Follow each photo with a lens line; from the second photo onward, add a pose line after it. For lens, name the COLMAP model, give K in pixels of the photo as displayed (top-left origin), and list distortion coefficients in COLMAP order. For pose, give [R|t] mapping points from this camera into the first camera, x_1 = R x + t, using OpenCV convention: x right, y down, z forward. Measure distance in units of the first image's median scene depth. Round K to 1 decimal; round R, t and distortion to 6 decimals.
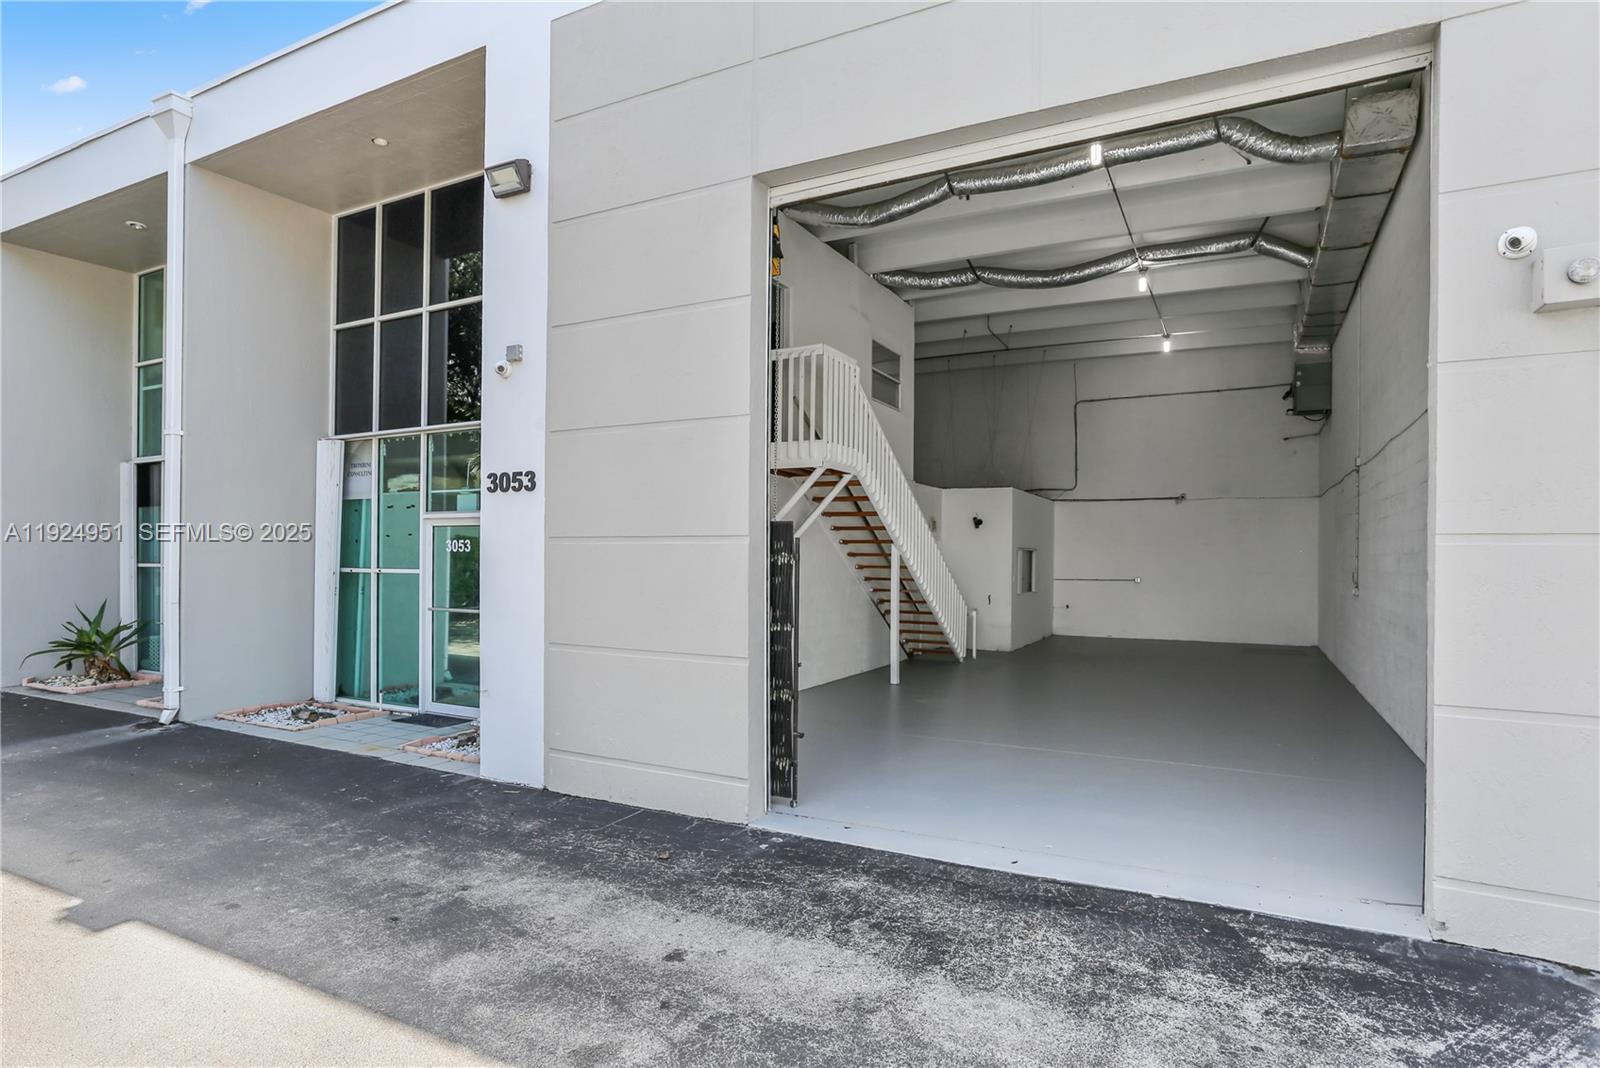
lens RADIAL K [[847.7, 0, 797.4], [0, 847.7, 562.1], [0, 0, 1]] dist [-0.030389, 0.000961]
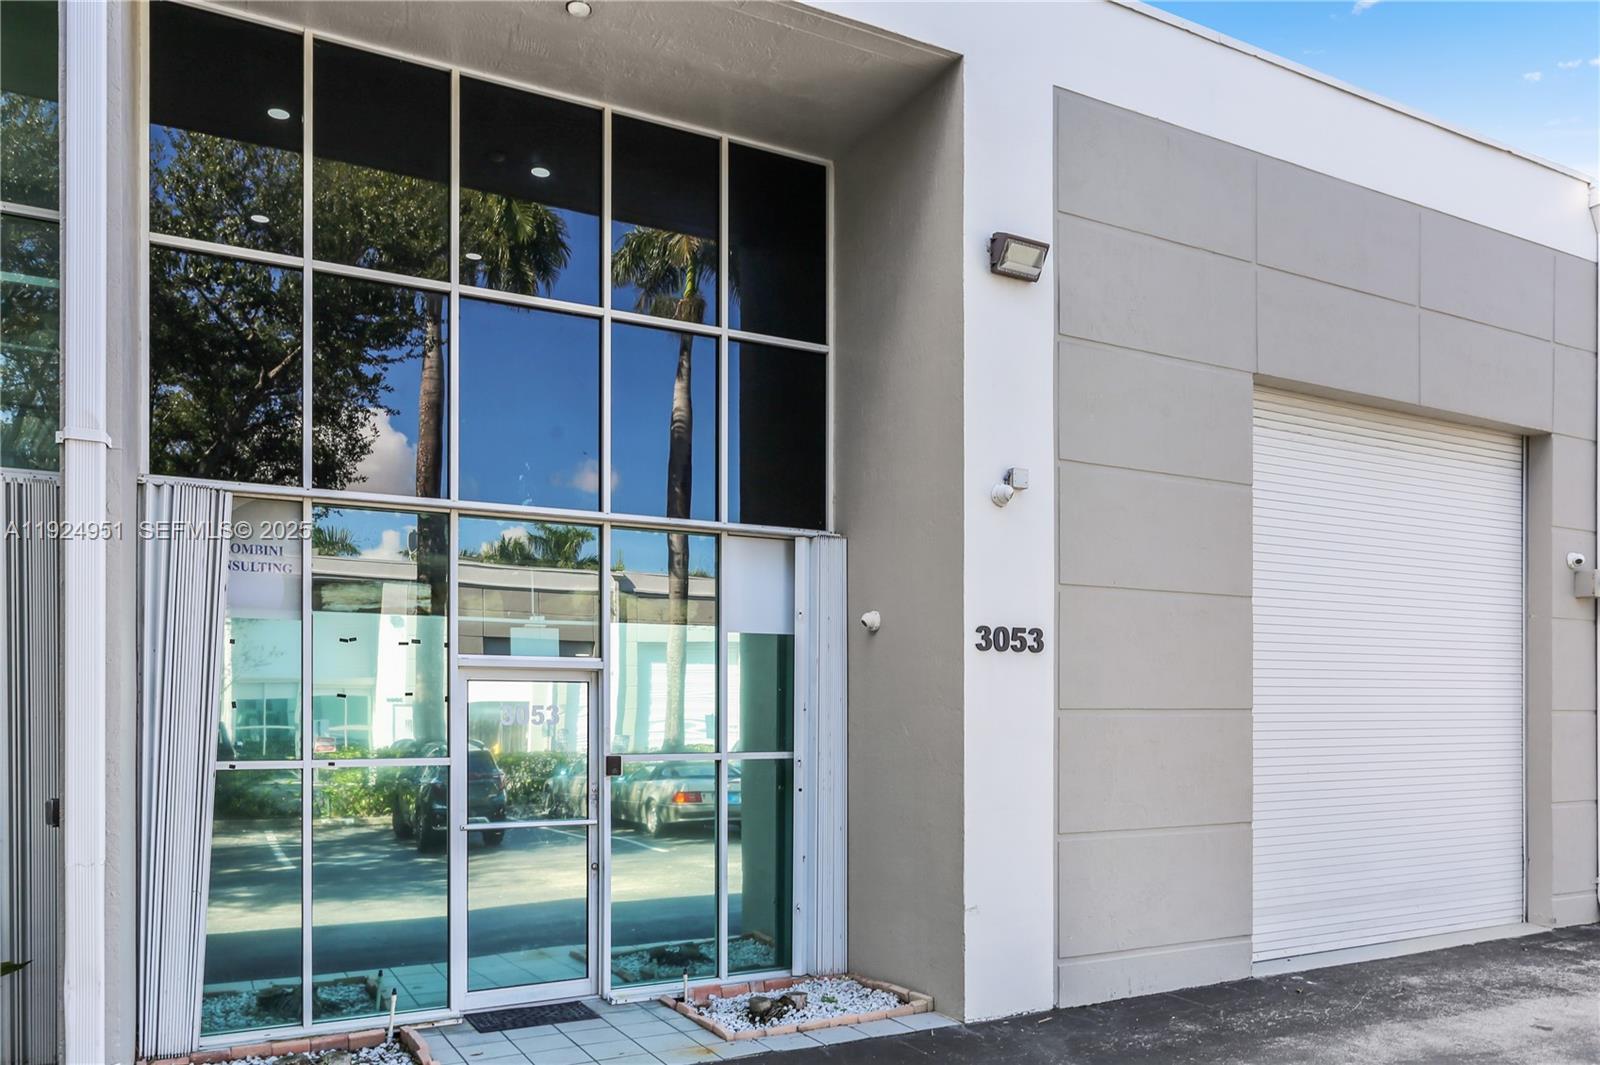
lens RADIAL K [[1169.7, 0, 808.6], [0, 1169.7, 722.0], [0, 0, 1]] dist [-0.005966, -0.005307]
pose [[0.563668, -0.014079, 0.825882, -1.377856], [0.008429, 0.999901, 0.011293, -0.031211], [-0.825959, 0.000595, 0.563730, 0.539272]]
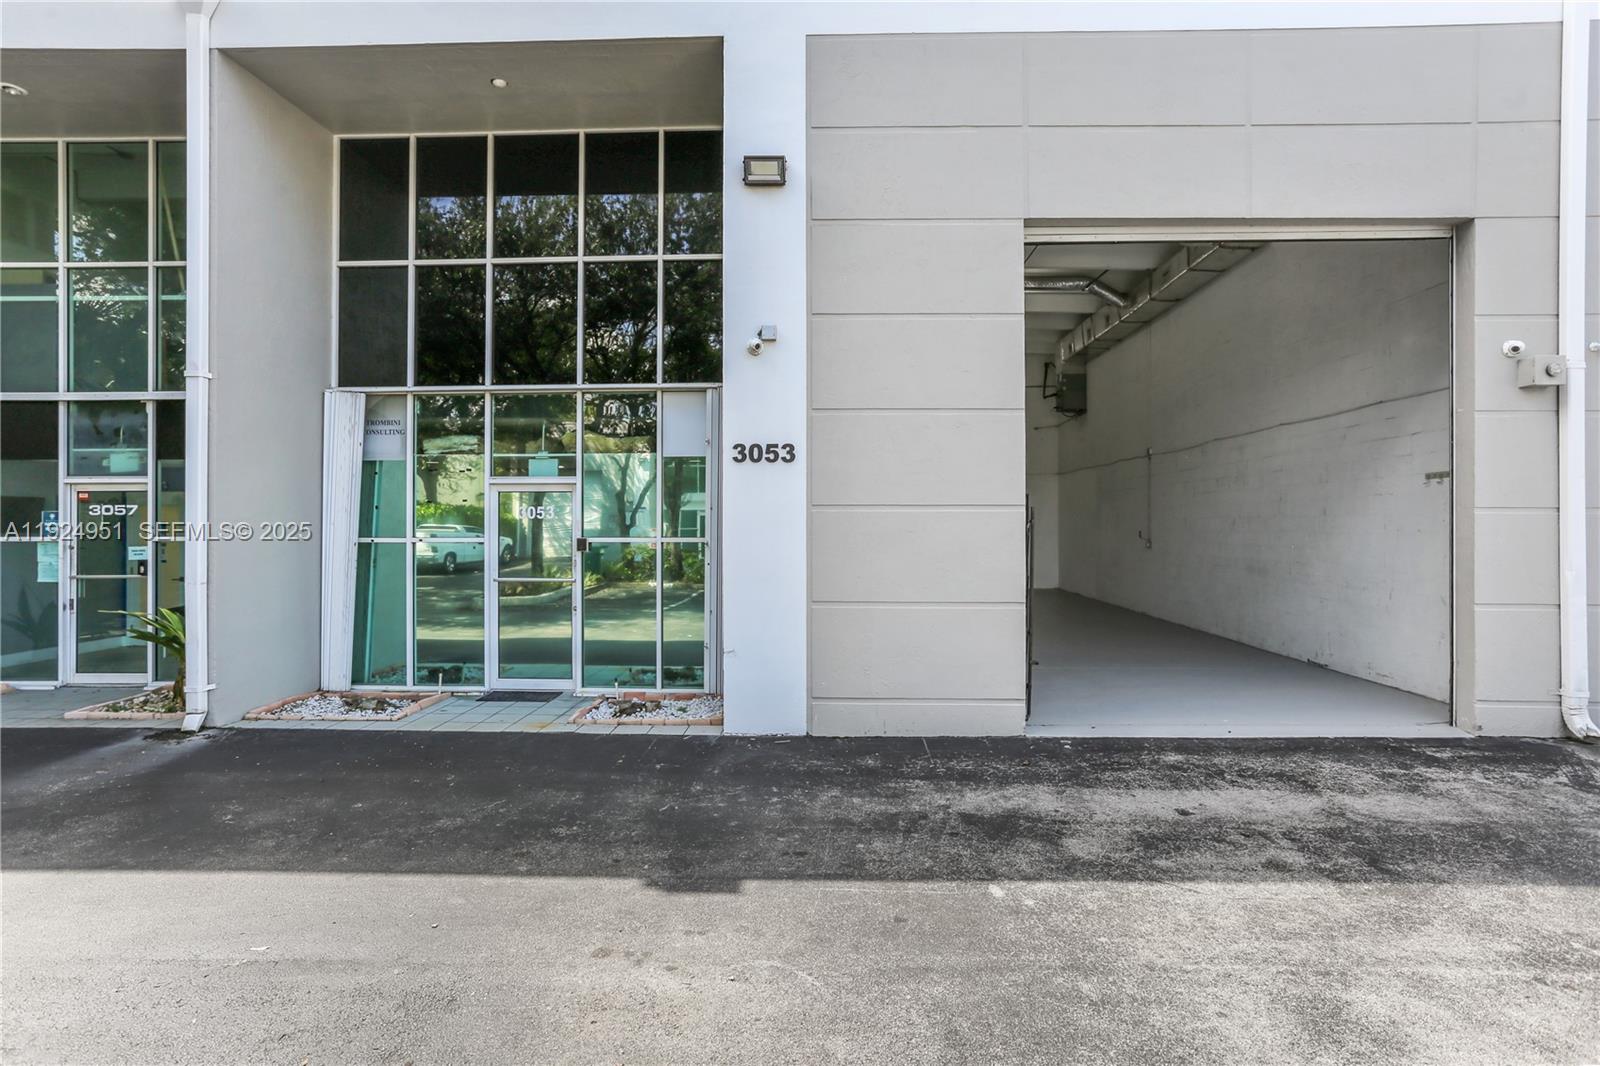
lens RADIAL K [[821.4, 0, 808.0], [0, 821.4, 526.1], [0, 0, 1]] dist [-0.056824, 0.043918]
pose [[0.902597, -0.007652, 0.430419, -0.744187], [0.007945, 0.999968, 0.001117, -0.003762], [-0.430414, 0.002412, 0.902628, 0.040274]]
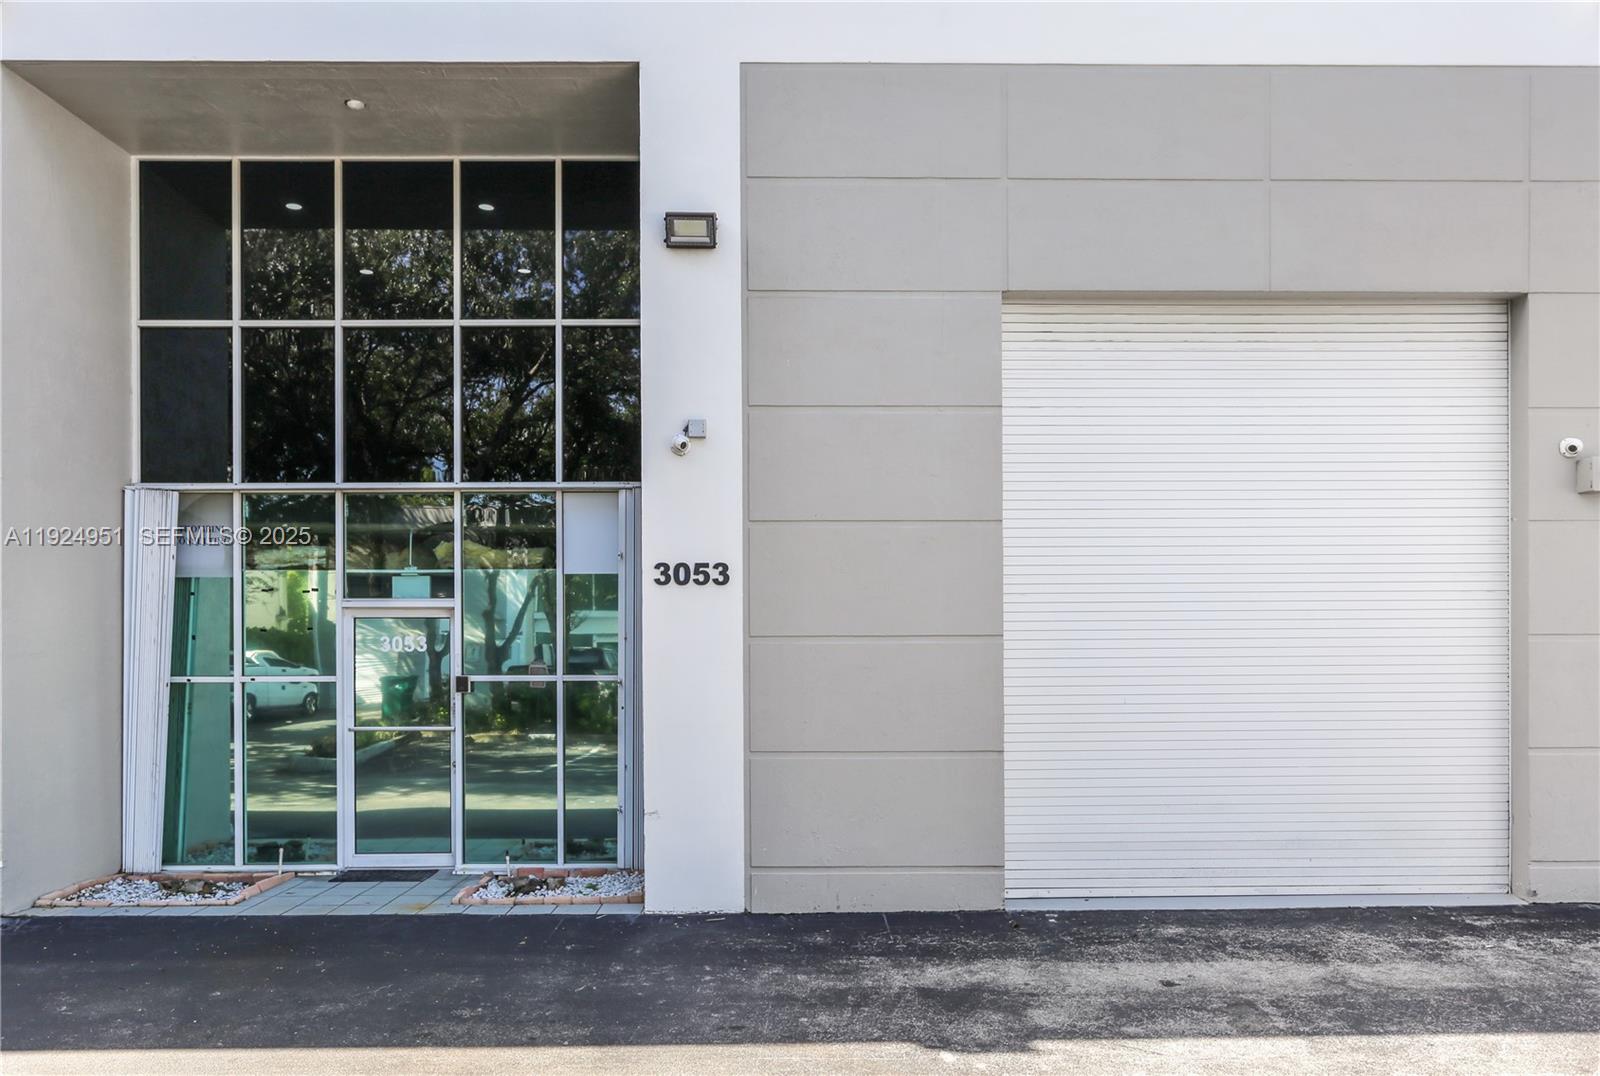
lens RADIAL K [[1176.5, 0, 805.8], [0, 1176.5, 662.4], [0, 0, 1]] dist [-0.011186, -0.003638]
pose [[0.881180, -0.015510, 0.472527, -0.828795], [0.011938, 0.999873, 0.010557, -0.013677], [-0.472631, -0.003662, 0.881253, -0.149009]]
